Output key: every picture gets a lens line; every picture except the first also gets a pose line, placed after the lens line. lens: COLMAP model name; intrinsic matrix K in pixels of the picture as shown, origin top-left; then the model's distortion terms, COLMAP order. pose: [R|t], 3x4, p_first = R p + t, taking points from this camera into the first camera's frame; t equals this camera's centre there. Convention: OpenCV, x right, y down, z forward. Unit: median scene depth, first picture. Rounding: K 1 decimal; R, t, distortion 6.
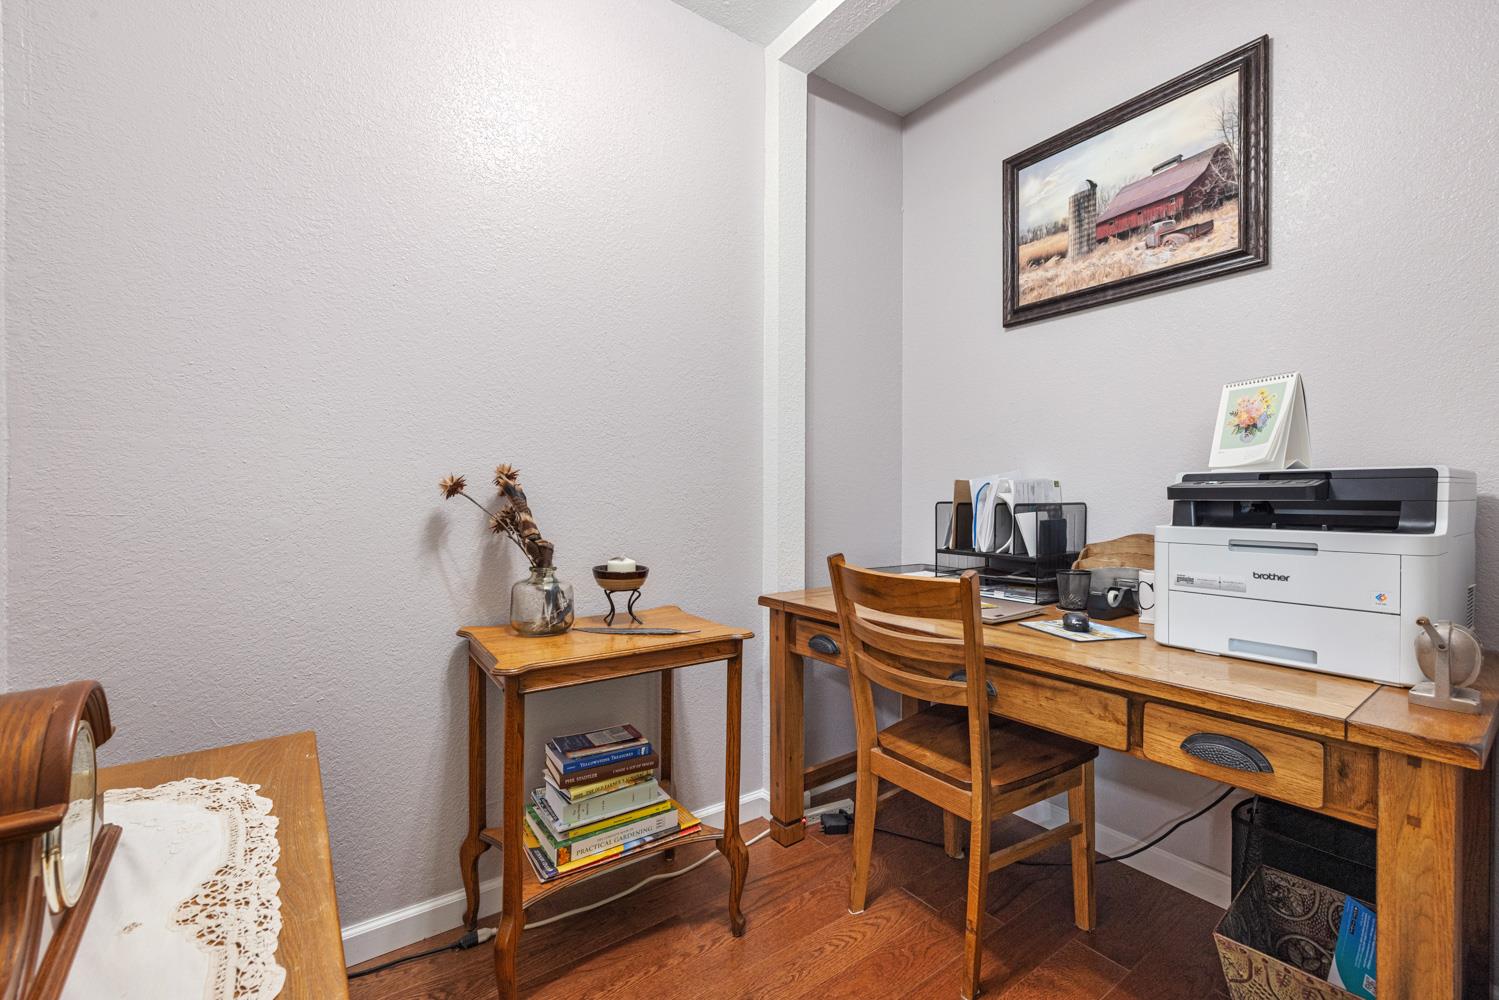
lens RADIAL K [[664.6, 0, 751.4], [0, 664.6, 497.5], [0, 0, 1]] dist [0.000243, 0.000008]
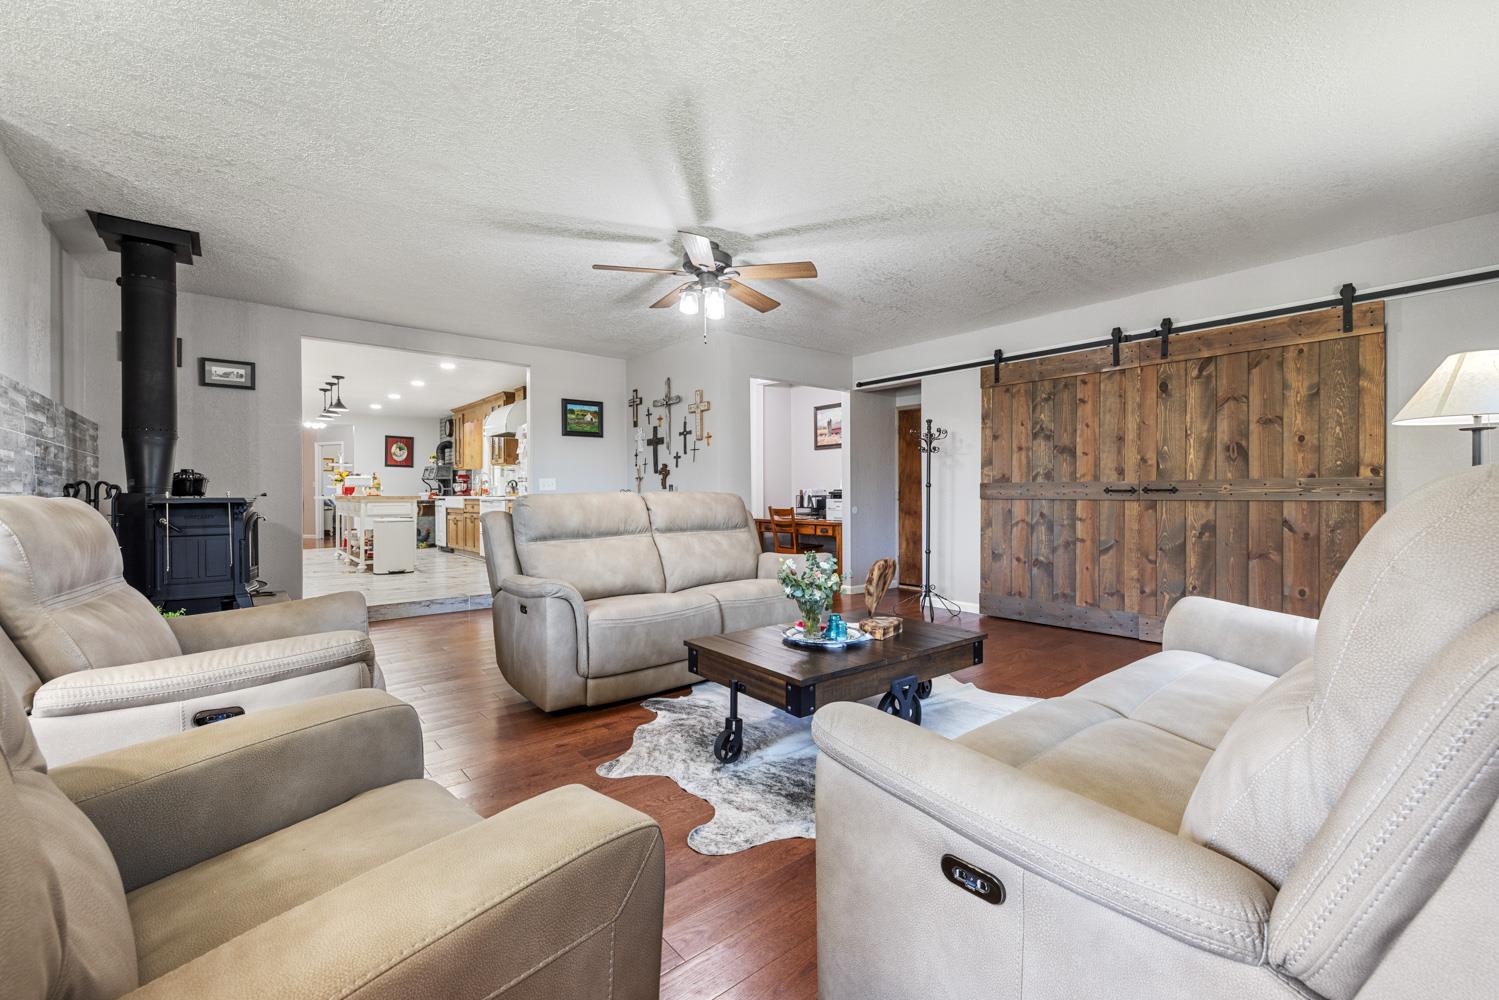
lens RADIAL K [[664.6, 0, 746.9], [0, 664.6, 500.0], [0, 0, 1]] dist [0.000243, 0.000008]
pose [[0.998239, -0.010865, 0.058315, -0.266580], [0.010682, 0.999937, 0.003453, 0.017675], [-0.058348, -0.002824, 0.998292, -3.147065]]
